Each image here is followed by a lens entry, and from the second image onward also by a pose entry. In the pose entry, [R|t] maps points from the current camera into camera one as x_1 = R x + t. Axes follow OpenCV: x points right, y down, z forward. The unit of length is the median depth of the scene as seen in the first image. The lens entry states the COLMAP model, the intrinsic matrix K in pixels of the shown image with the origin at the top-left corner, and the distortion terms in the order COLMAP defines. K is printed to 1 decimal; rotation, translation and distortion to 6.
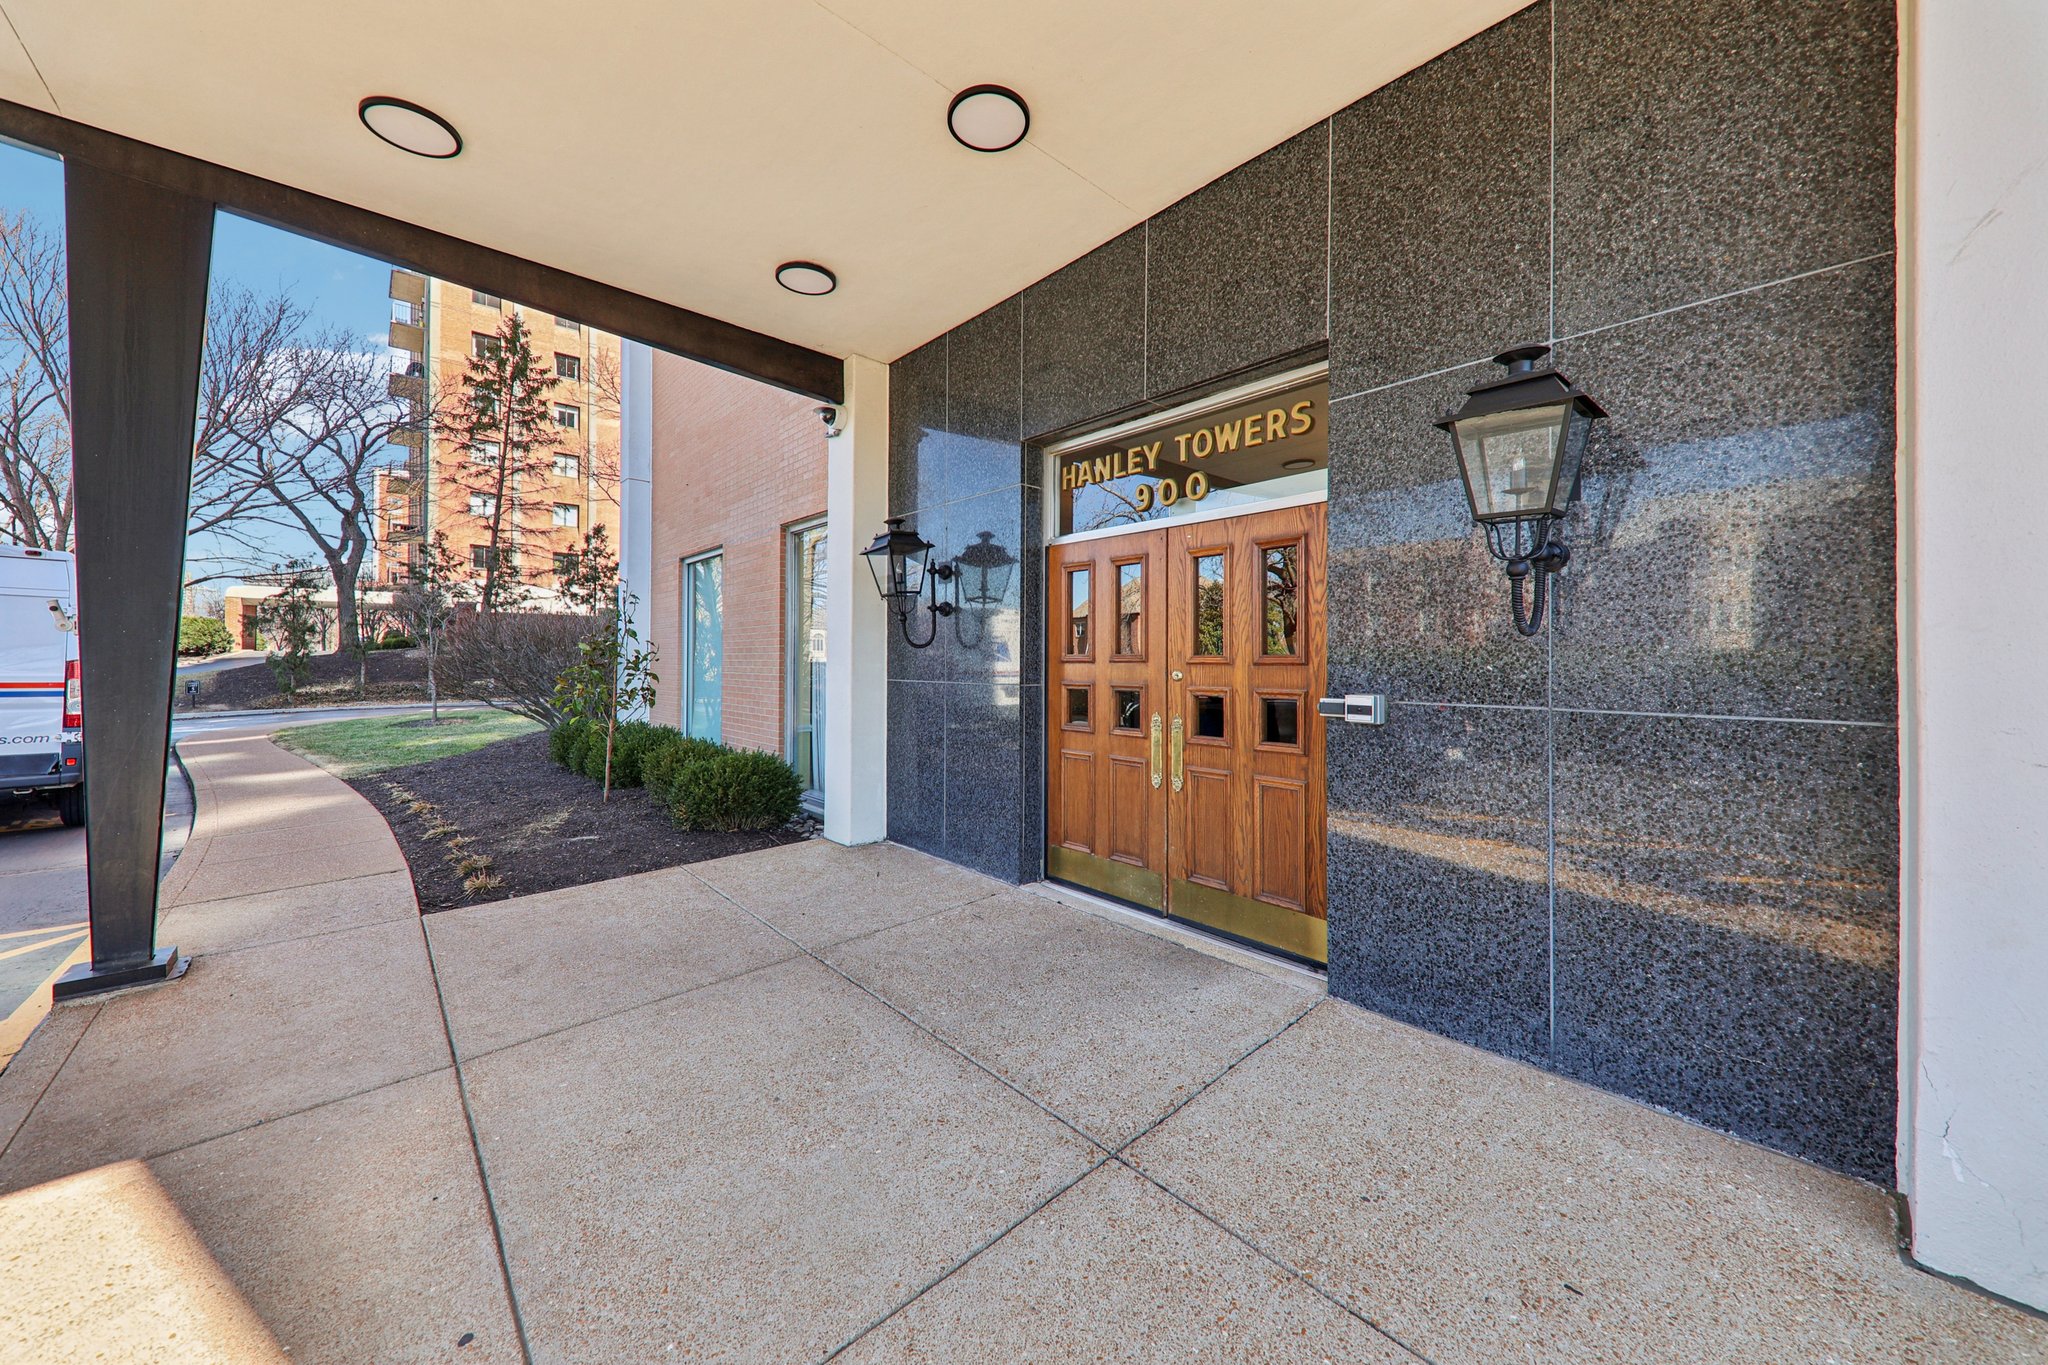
lens RADIAL K [[721.0, 0, 1007.7], [0, 721.0, 658.2], [0, 0, 1]] dist [0.000798, -0.000170]
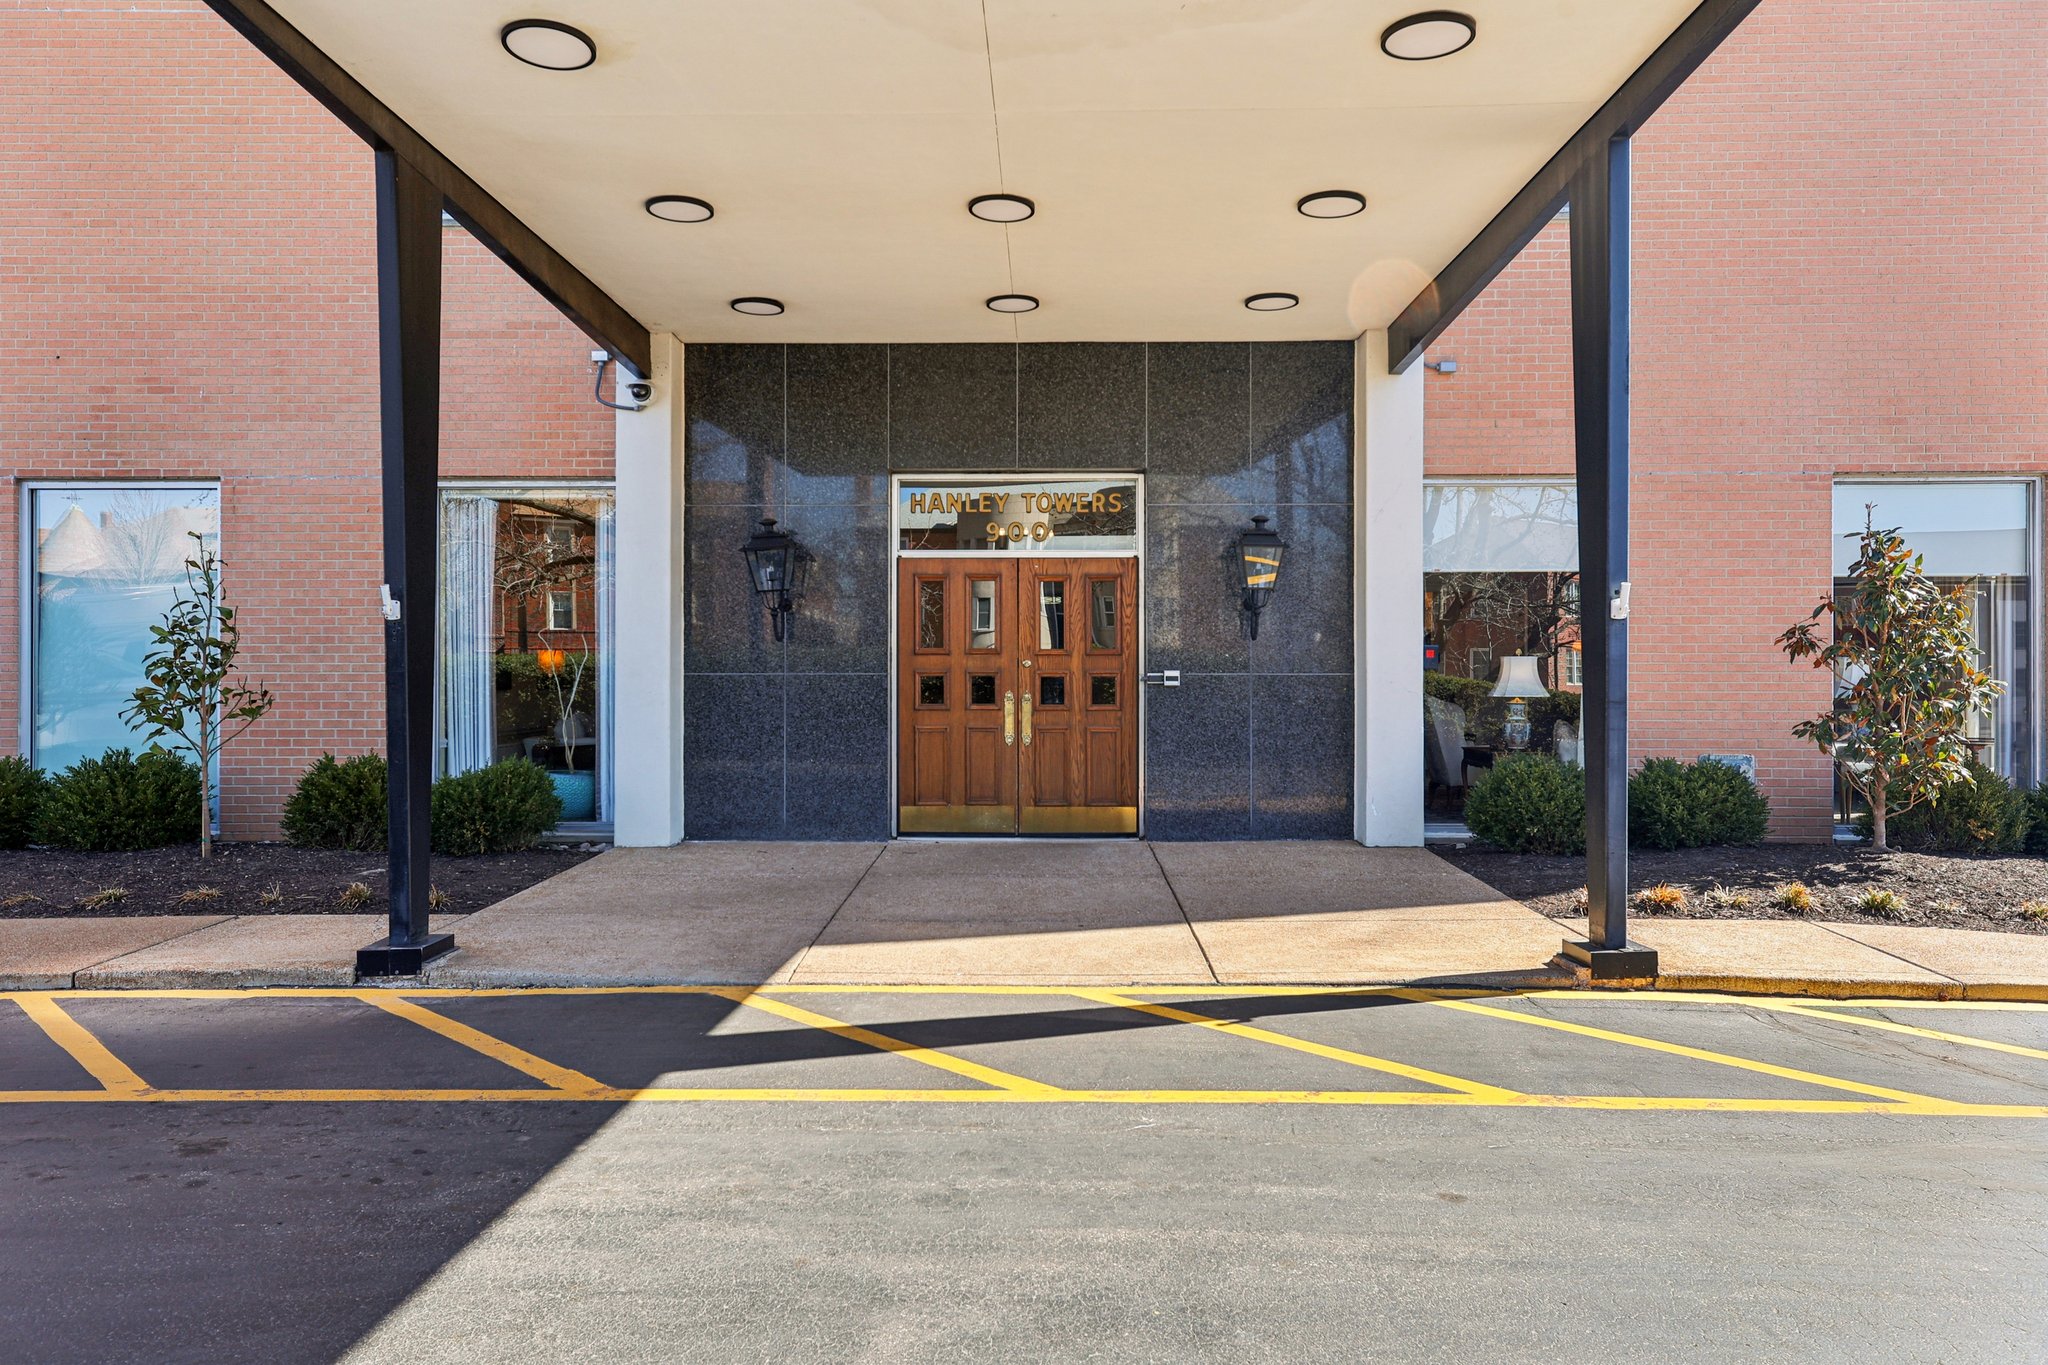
lens RADIAL K [[1393.8, 0, 1022.1], [0, 1393.8, 675.5], [0, 0, 1]] dist [-0.003772, -0.000059]
pose [[0.681877, -0.006944, 0.731434, -1.870722], [0.000889, 0.999962, 0.008665, 0.025527], [-0.731467, -0.005258, 0.681857, -0.909310]]
